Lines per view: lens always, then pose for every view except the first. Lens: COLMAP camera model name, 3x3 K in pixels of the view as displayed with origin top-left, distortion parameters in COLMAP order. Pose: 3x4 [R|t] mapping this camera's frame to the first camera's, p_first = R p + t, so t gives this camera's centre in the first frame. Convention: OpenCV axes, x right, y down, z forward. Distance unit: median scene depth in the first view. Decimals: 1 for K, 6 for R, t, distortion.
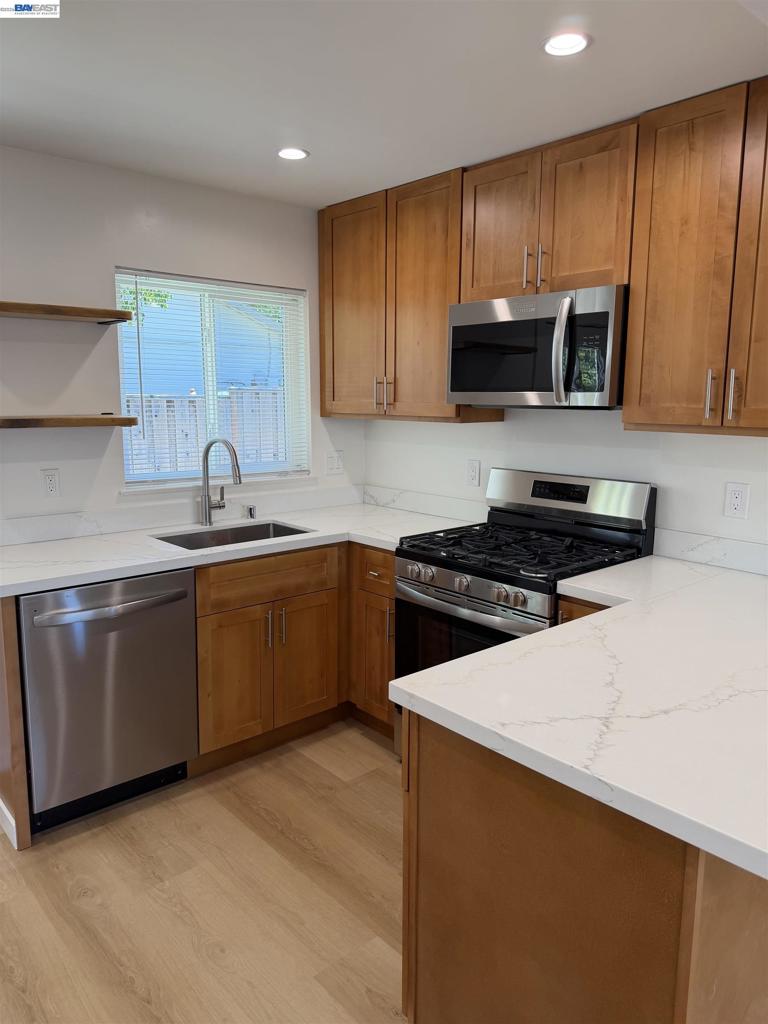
lens RADIAL K [[710.9, 0, 386.7], [0, 710.9, 506.7], [0, 0, 1]] dist [0.112843, -0.181394]
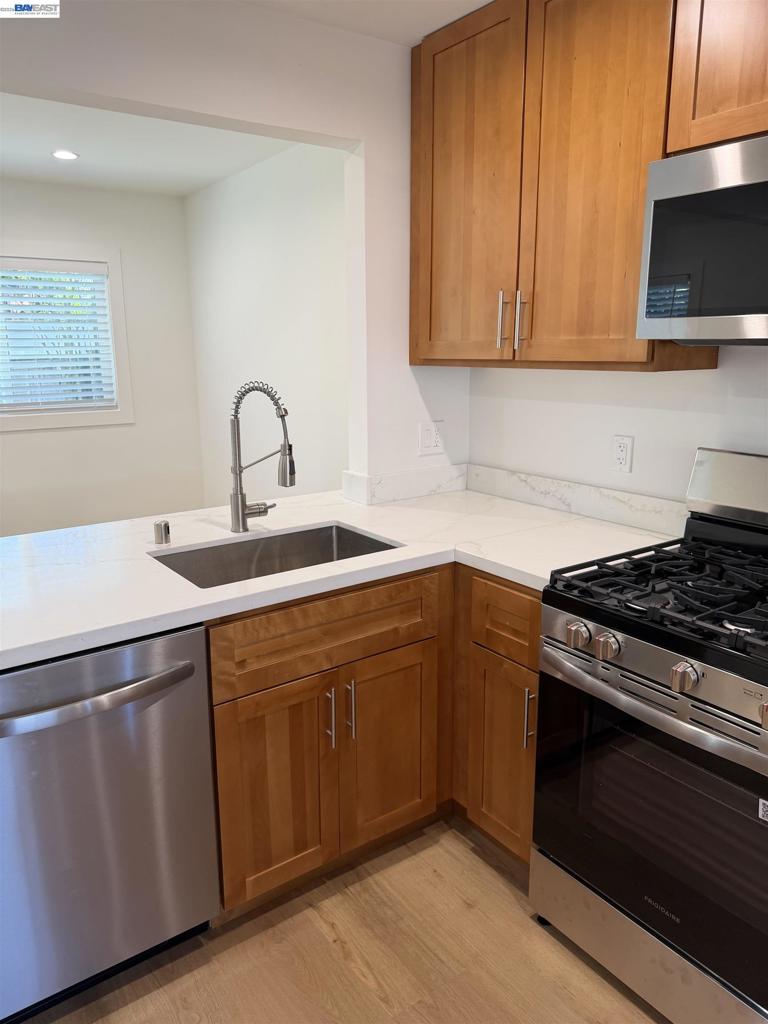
lens RADIAL K [[721.9, 0, 380.7], [0, 721.9, 508.3], [0, 0, 1]] dist [0.084932, -0.126757]
pose [[0.994573, 0.016760, -0.102684, -0.061022], [-0.009837, 0.997667, 0.067560, -0.047474], [0.103576, -0.066183, 0.992417, 0.401138]]
